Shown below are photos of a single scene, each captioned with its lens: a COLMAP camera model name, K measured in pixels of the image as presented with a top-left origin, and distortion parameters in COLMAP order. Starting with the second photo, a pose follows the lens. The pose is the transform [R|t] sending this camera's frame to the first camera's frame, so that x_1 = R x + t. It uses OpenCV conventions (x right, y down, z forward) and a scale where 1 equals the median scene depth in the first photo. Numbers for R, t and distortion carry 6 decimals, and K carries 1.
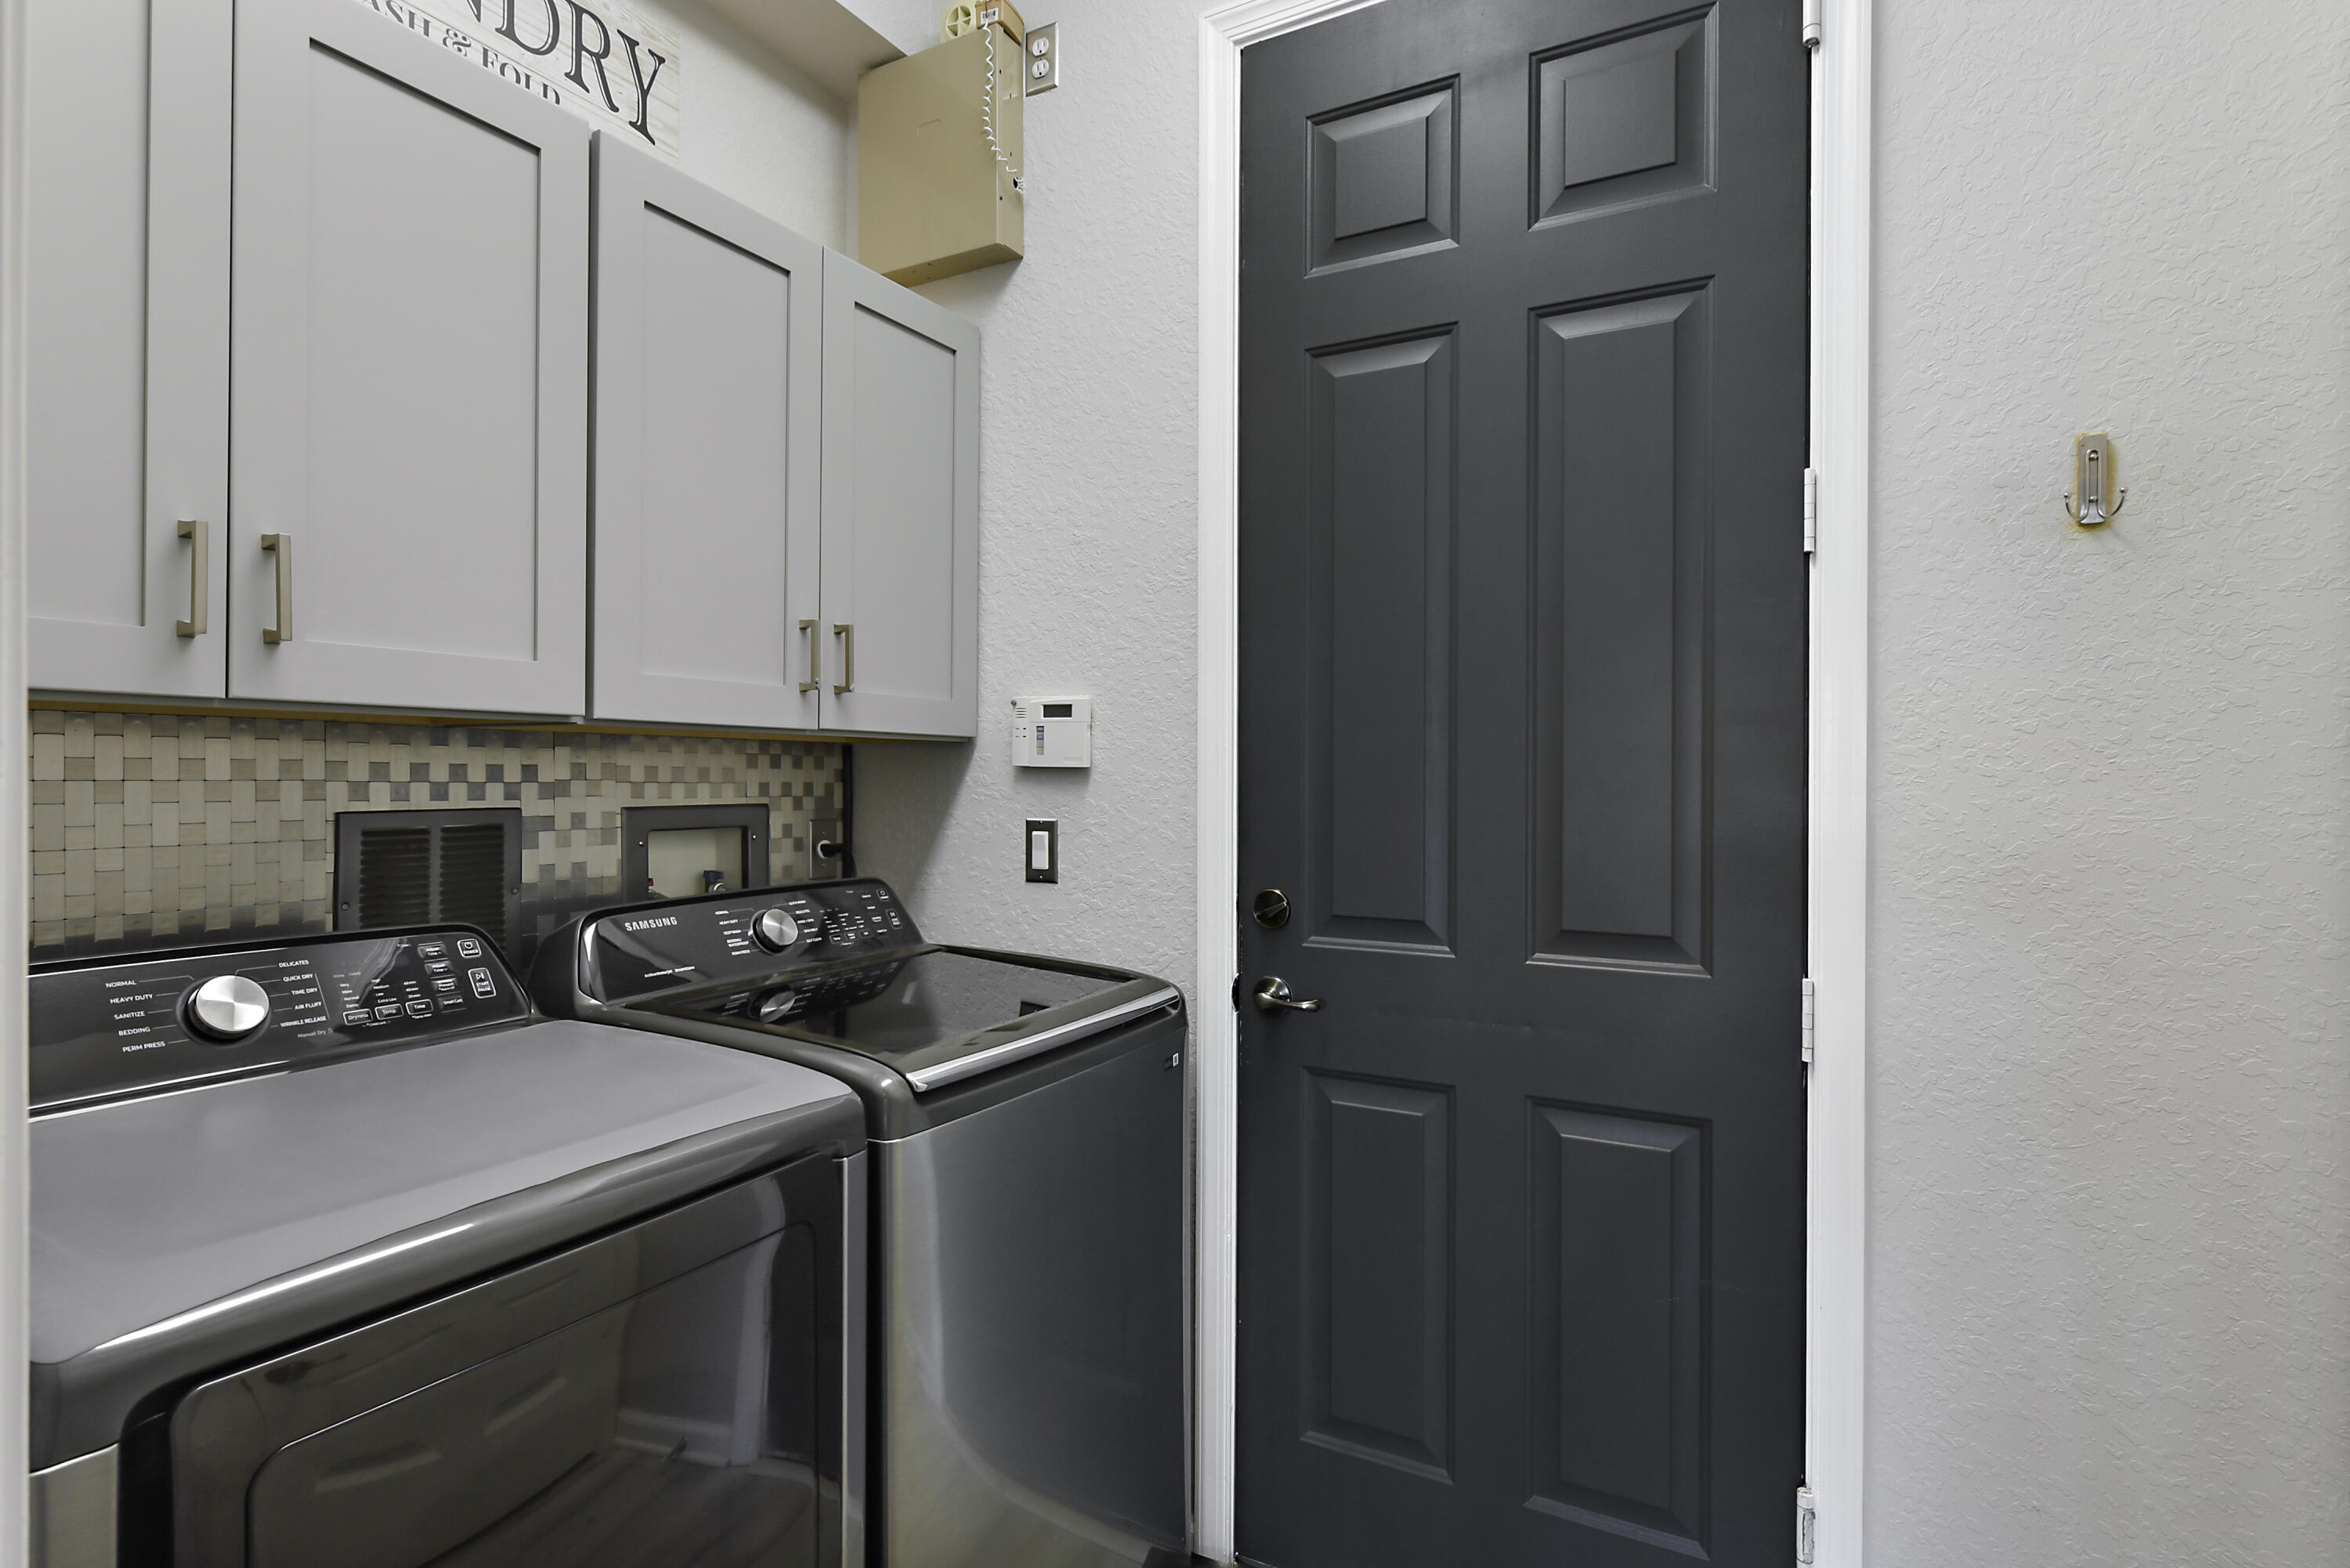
lens RADIAL K [[1176.3, 0, 1177.8], [0, 1176.3, 780.2], [0, 0, 1]] dist [0.000267, 0.000086]
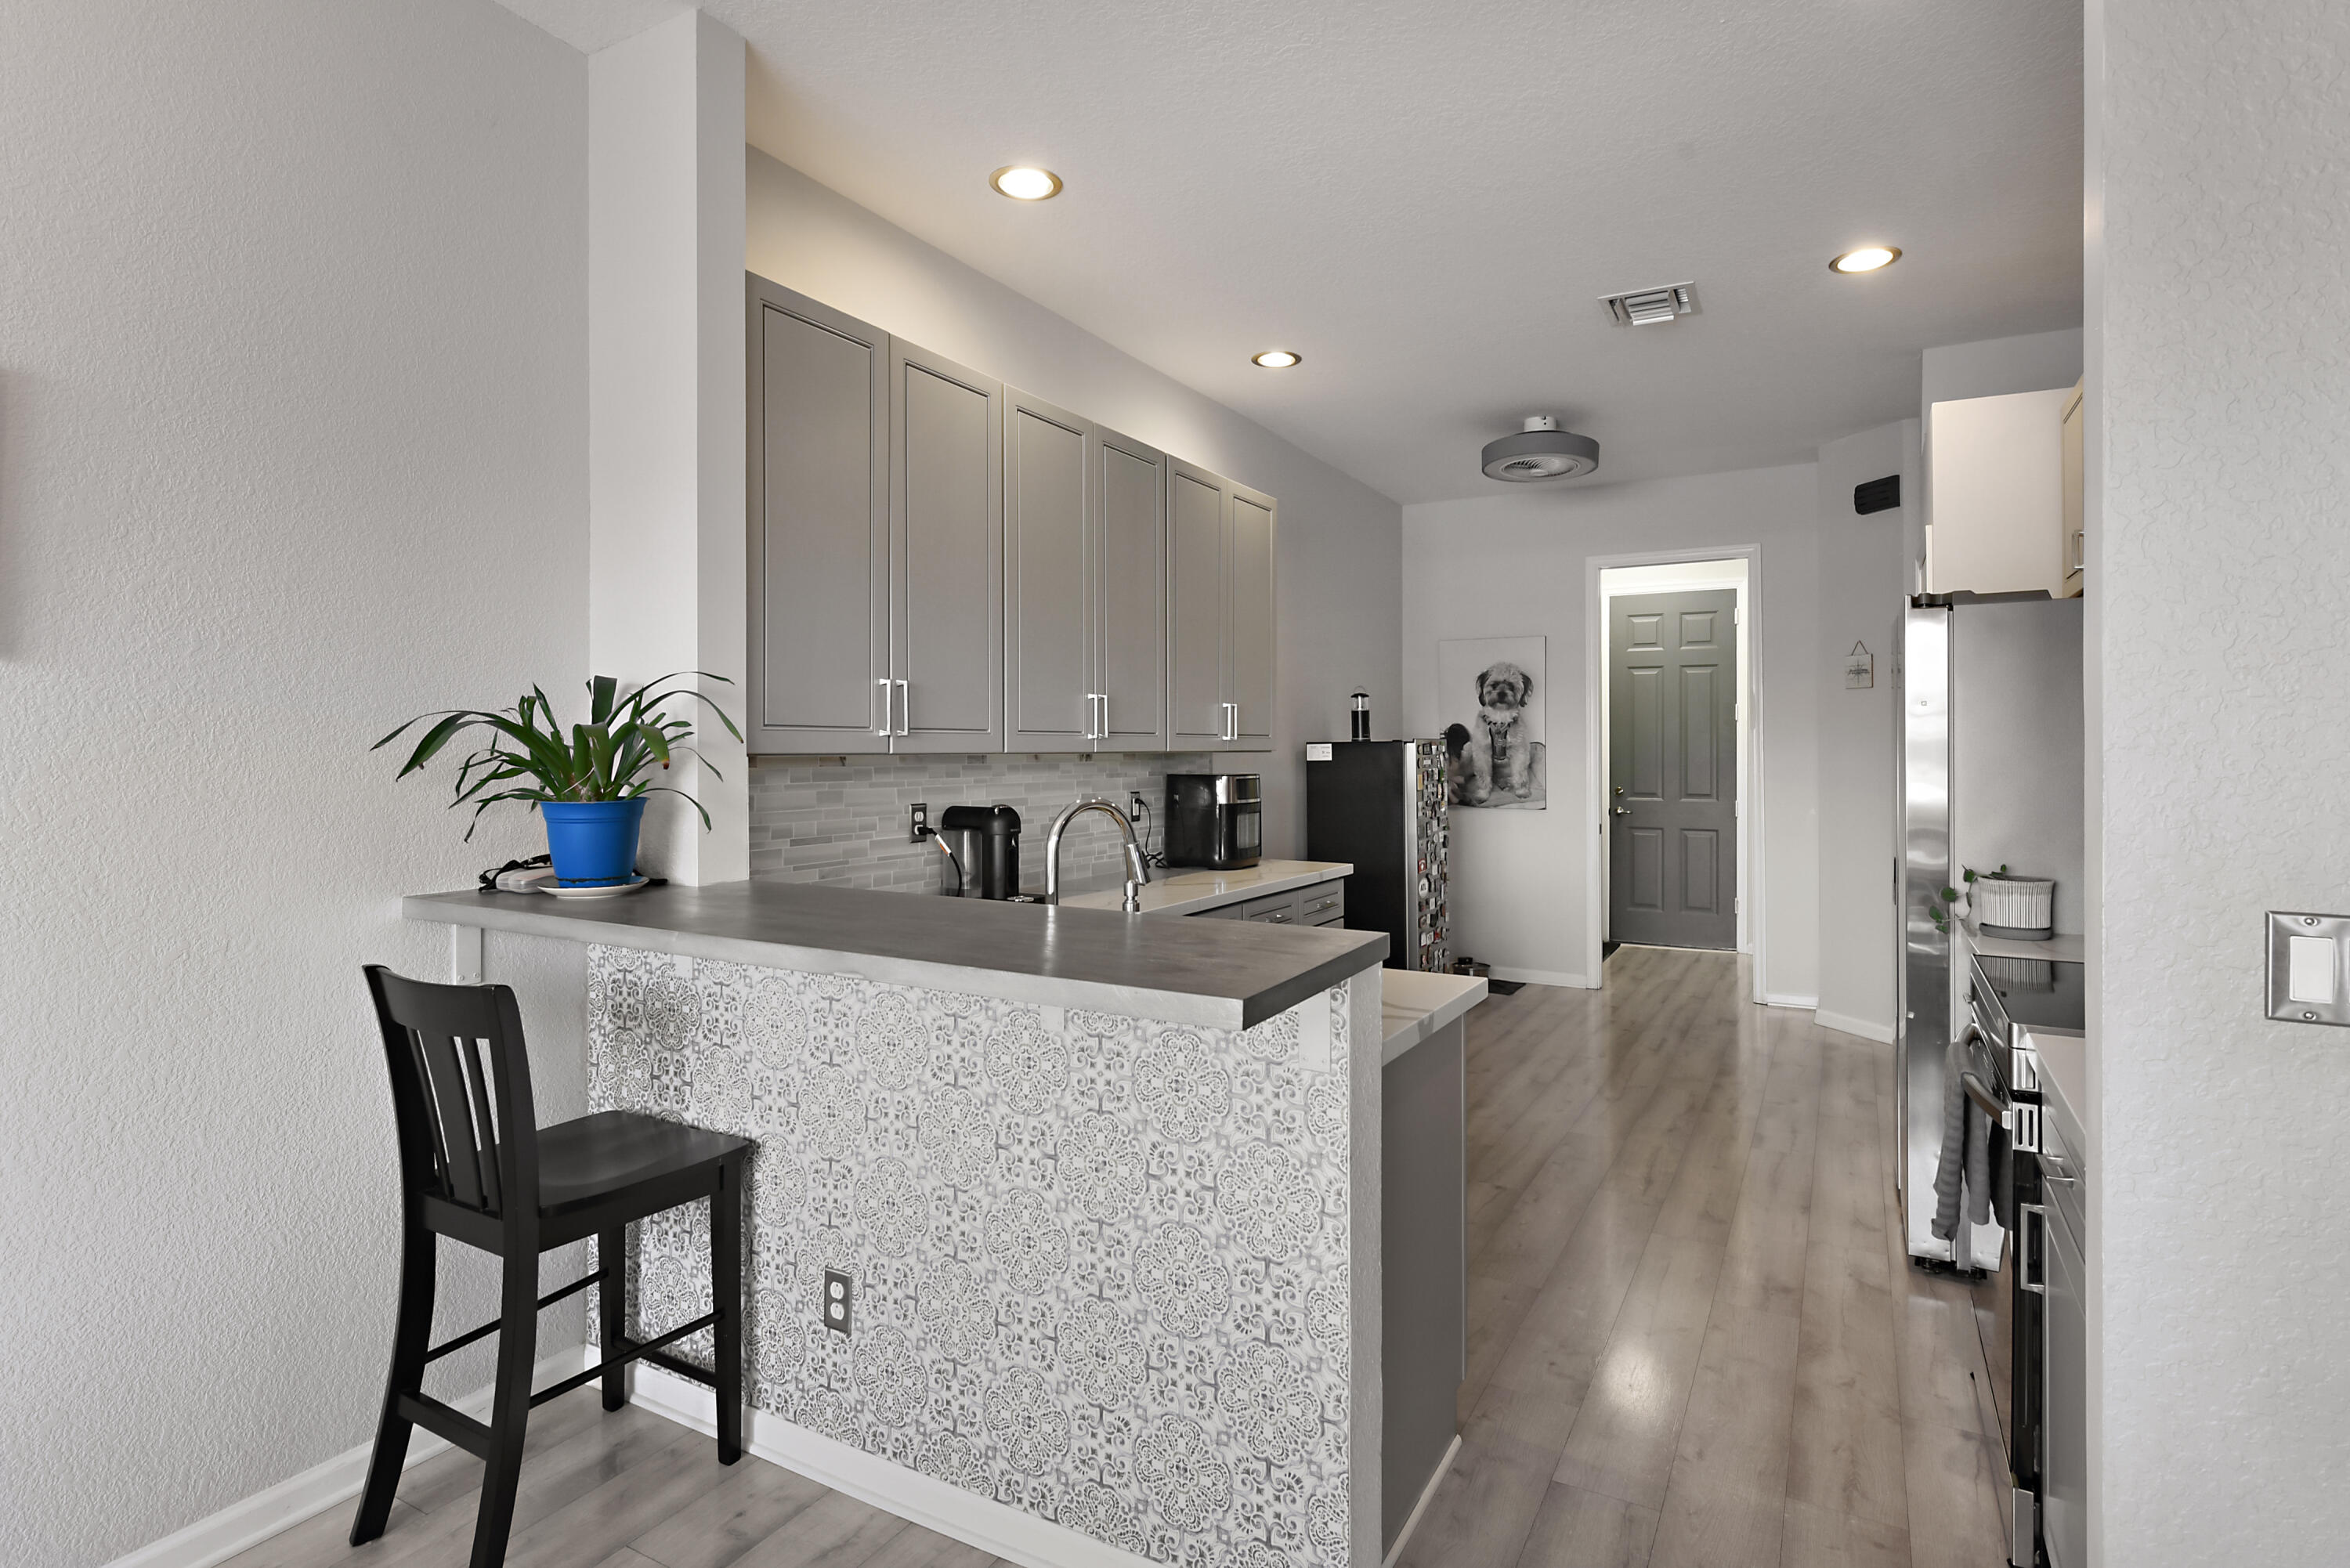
lens RADIAL K [[1176.3, 0, 1171.1], [0, 1176.3, 769.4], [0, 0, 1]] dist [0.000267, 0.000086]
pose [[0.999883, -0.004767, -0.014514, -1.653045], [0.004833, 0.999978, 0.004507, -0.005092], [0.014492, -0.004577, 0.999885, -3.710482]]
